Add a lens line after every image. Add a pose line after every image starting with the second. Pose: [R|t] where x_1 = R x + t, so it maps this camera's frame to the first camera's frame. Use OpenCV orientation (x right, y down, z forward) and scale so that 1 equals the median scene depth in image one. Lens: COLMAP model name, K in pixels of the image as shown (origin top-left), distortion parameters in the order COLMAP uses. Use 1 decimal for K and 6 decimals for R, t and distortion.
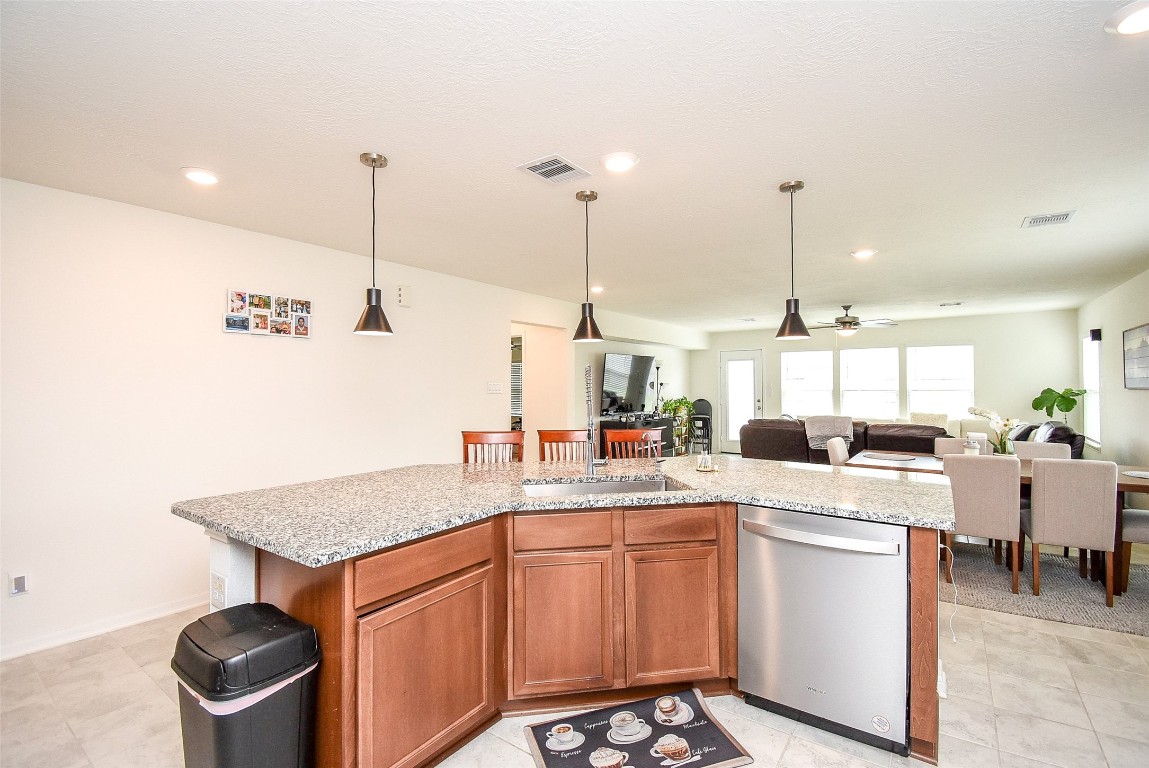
lens RADIAL K [[514.2, 0, 571.4], [0, 514.2, 381.1], [0, 0, 1]] dist [-0.001681, -0.001454]
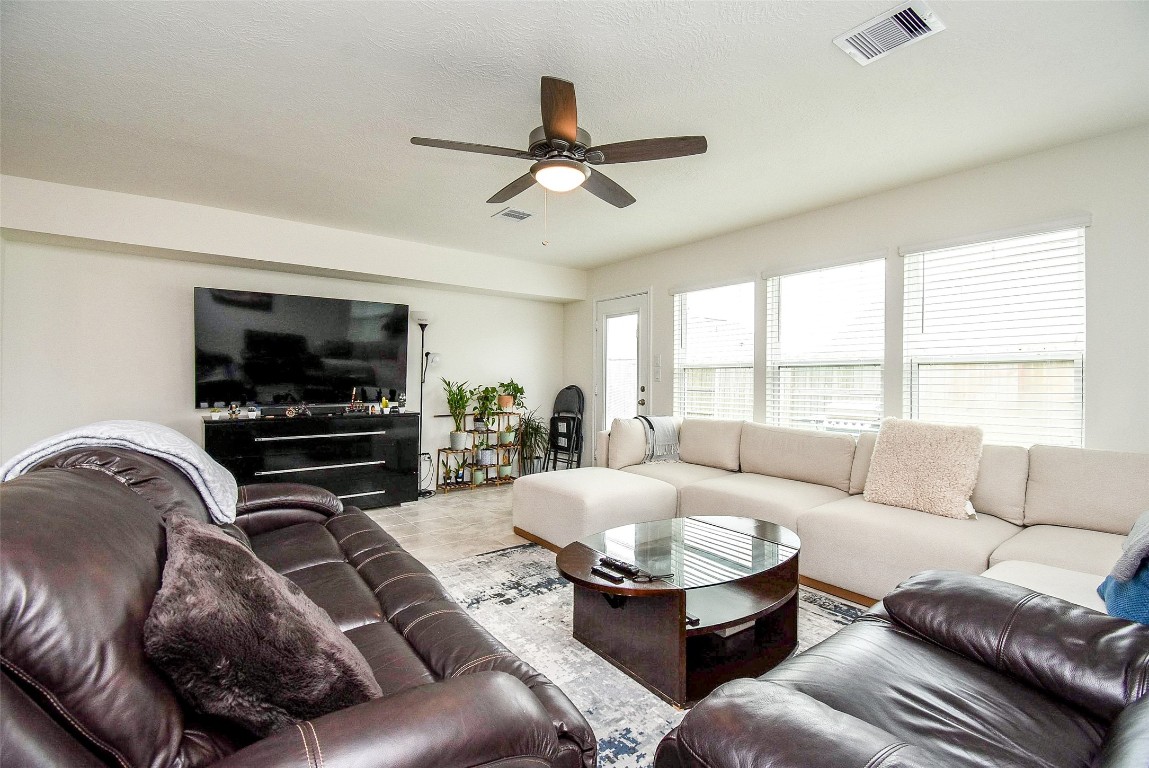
lens RADIAL K [[514.2, 0, 578.9], [0, 514.2, 380.9], [0, 0, 1]] dist [-0.001681, -0.001454]
pose [[0.954771, 0.010819, -0.297146, 0.456017], [-0.007735, 0.999903, 0.011552, 0.024462], [0.297243, -0.008731, 0.954762, 0.466550]]
